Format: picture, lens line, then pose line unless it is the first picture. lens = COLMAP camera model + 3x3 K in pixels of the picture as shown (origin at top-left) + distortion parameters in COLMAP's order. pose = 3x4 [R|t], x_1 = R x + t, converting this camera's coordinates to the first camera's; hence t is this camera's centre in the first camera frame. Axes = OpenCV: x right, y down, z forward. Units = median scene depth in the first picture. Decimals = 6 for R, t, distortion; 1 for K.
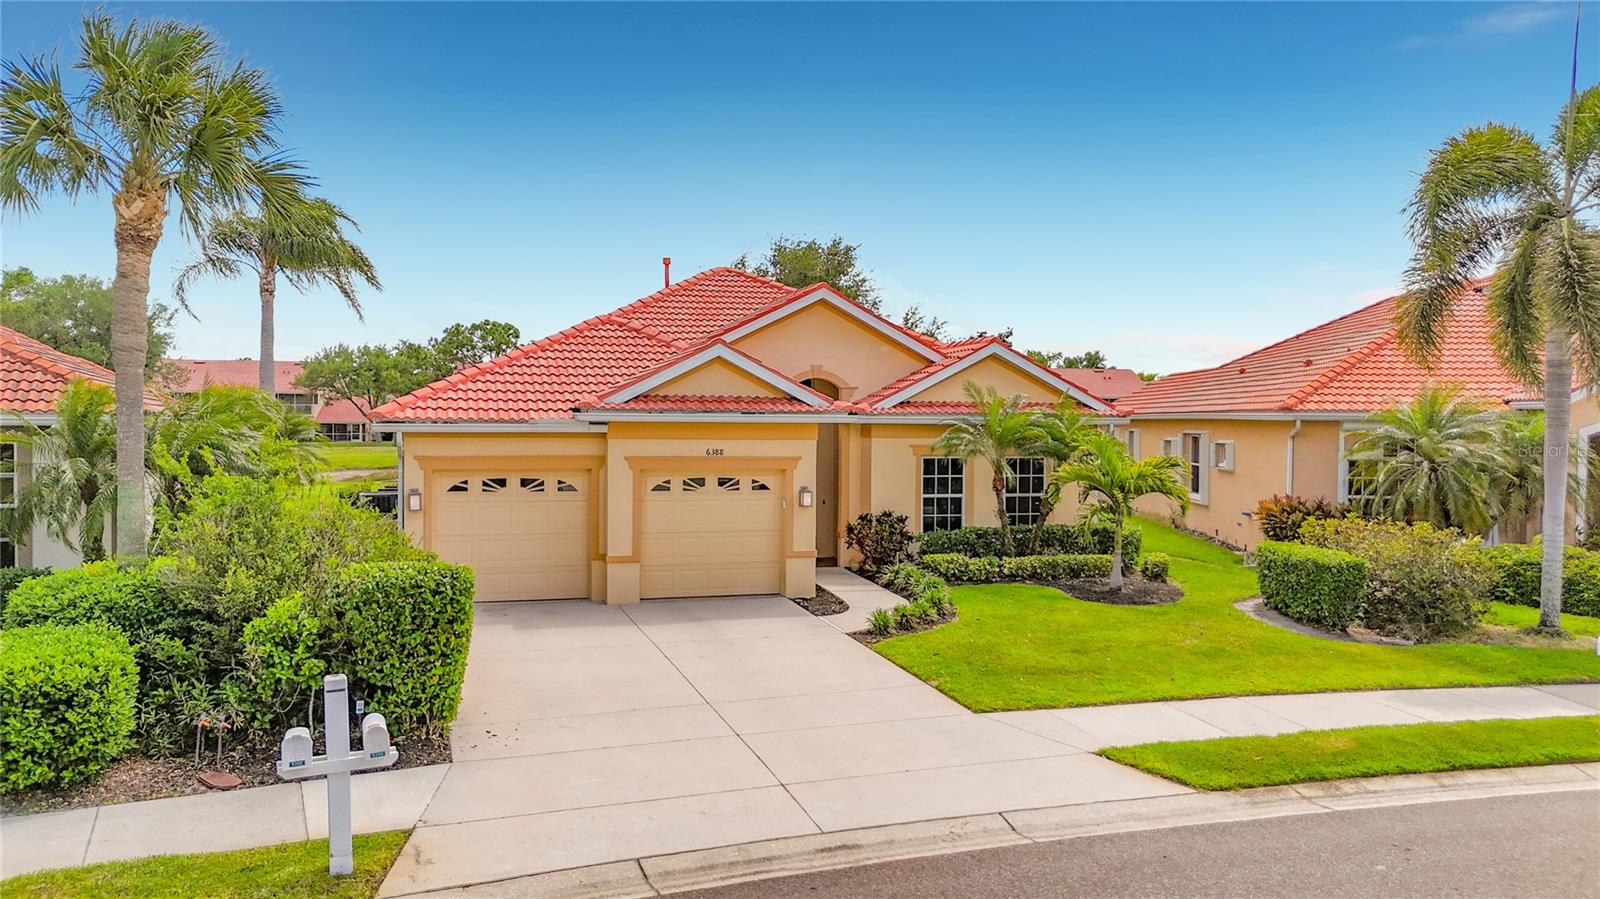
lens RADIAL K [[1175.5, 0, 804.4], [0, 1175.5, 418.7], [0, 0, 1]] dist [0.068084, -0.103586]
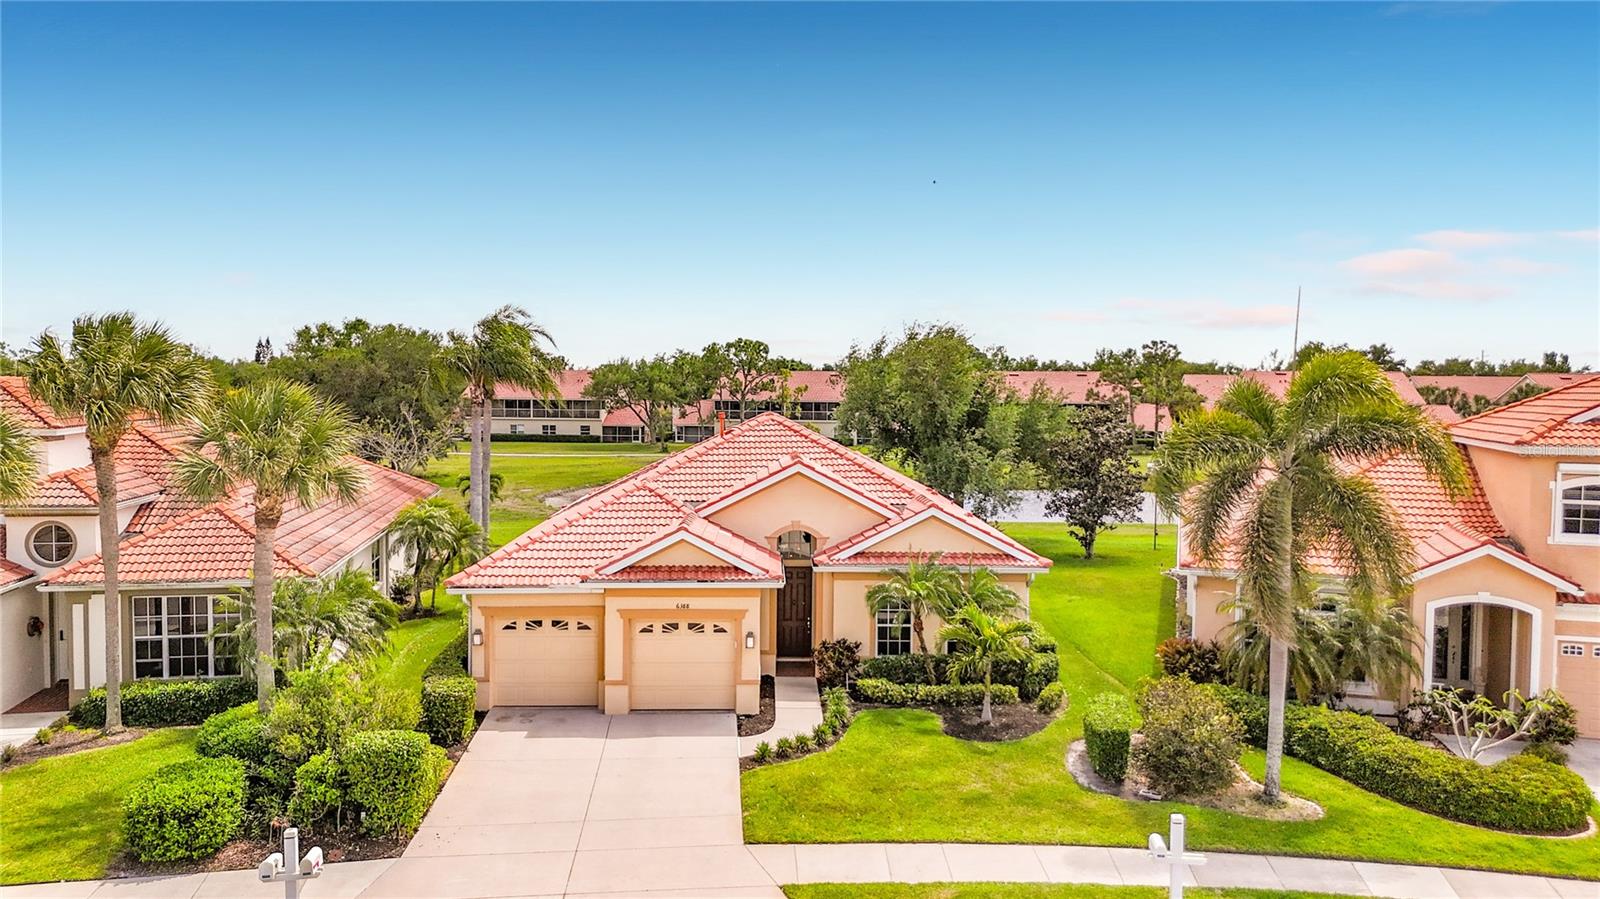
lens RADIAL K [[1172.4, 0, 800.4], [0, 1172.4, 395.3], [0, 0, 1]] dist [0.040244, -0.004493]
pose [[0.966914, -0.000254, -0.255101, 0.401281], [0.001884, 0.999979, 0.006145, -0.223164], [0.255094, -0.006422, 0.966895, -0.289678]]
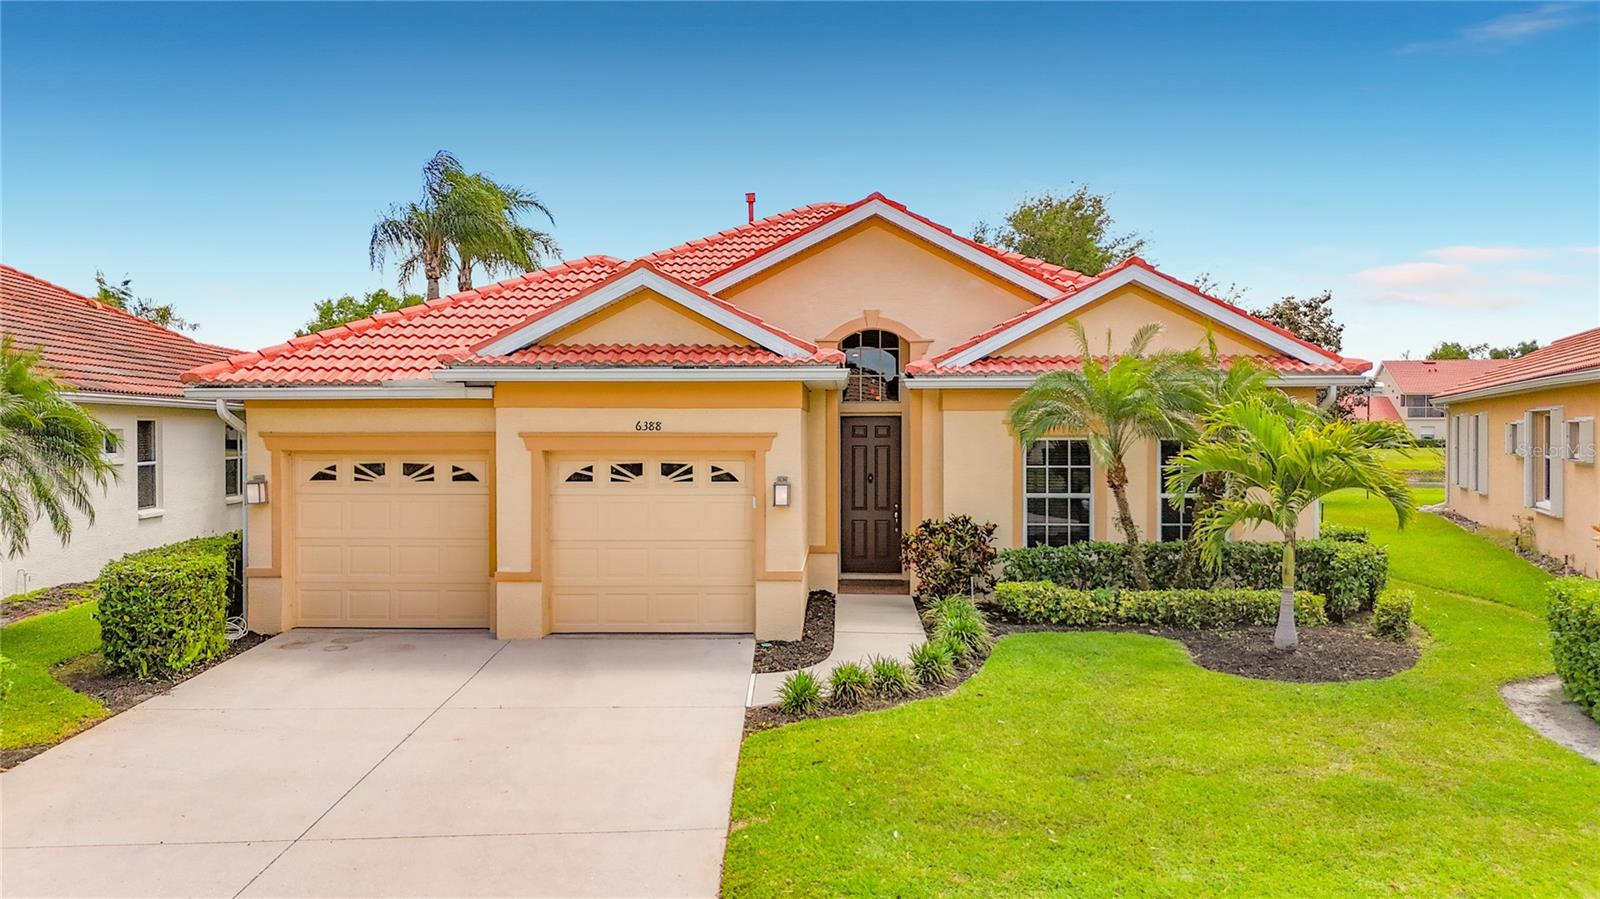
lens RADIAL K [[1175.5, 0, 804.4], [0, 1175.5, 418.7], [0, 0, 1]] dist [0.068084, -0.103586]
pose [[0.948786, -0.012558, -0.315671, 0.227247], [0.009529, 0.999893, -0.011137, 0.032168], [0.315777, 0.007558, 0.948803, 0.361351]]
